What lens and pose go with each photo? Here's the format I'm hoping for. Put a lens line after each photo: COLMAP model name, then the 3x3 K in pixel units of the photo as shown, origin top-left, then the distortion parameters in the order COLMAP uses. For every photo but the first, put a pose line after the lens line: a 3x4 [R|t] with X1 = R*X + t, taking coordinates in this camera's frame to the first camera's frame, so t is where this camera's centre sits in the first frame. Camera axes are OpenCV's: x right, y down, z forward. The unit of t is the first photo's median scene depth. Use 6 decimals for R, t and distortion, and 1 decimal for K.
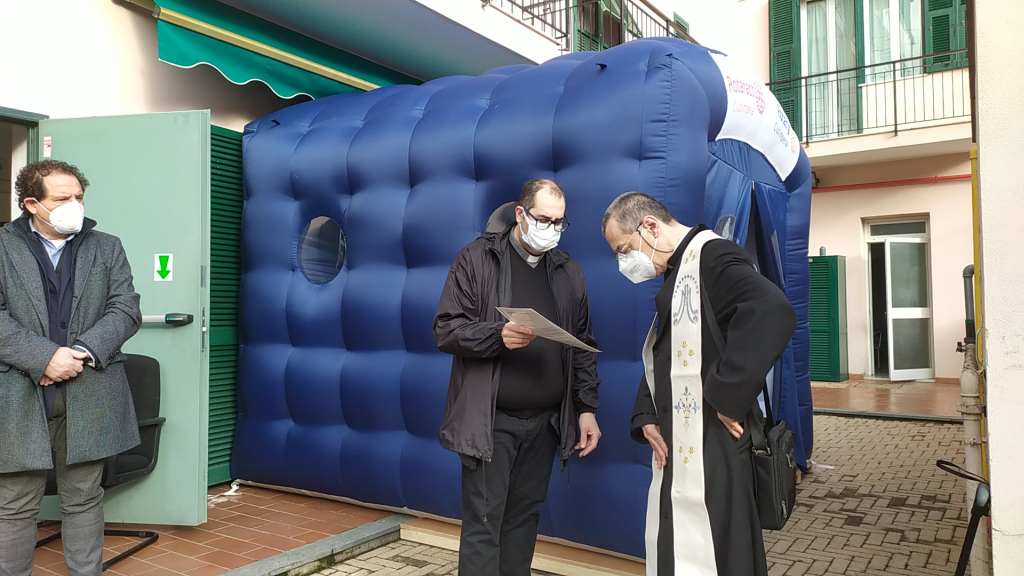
lens RADIAL K [[749.6, 0, 470.7], [0, 749.6, 289.6], [0, 0, 1]] dist [-0.000589, 0.000136]
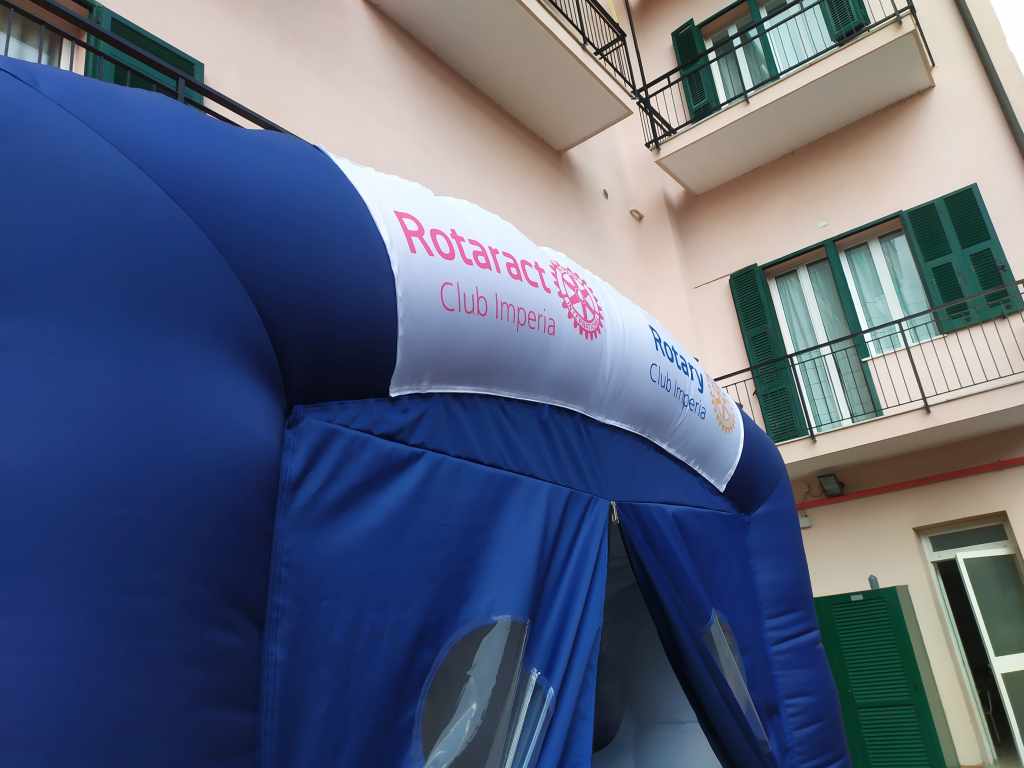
lens RADIAL K [[760.5, 0, 511.4], [0, 760.5, 382.3], [0, 0, 1]] dist [0.003884, 0.000621]
pose [[0.993732, -0.110150, 0.019086, 0.143679], [0.110390, 0.939926, -0.323037, -0.035589], [0.017643, 0.323120, 0.946194, 0.264897]]
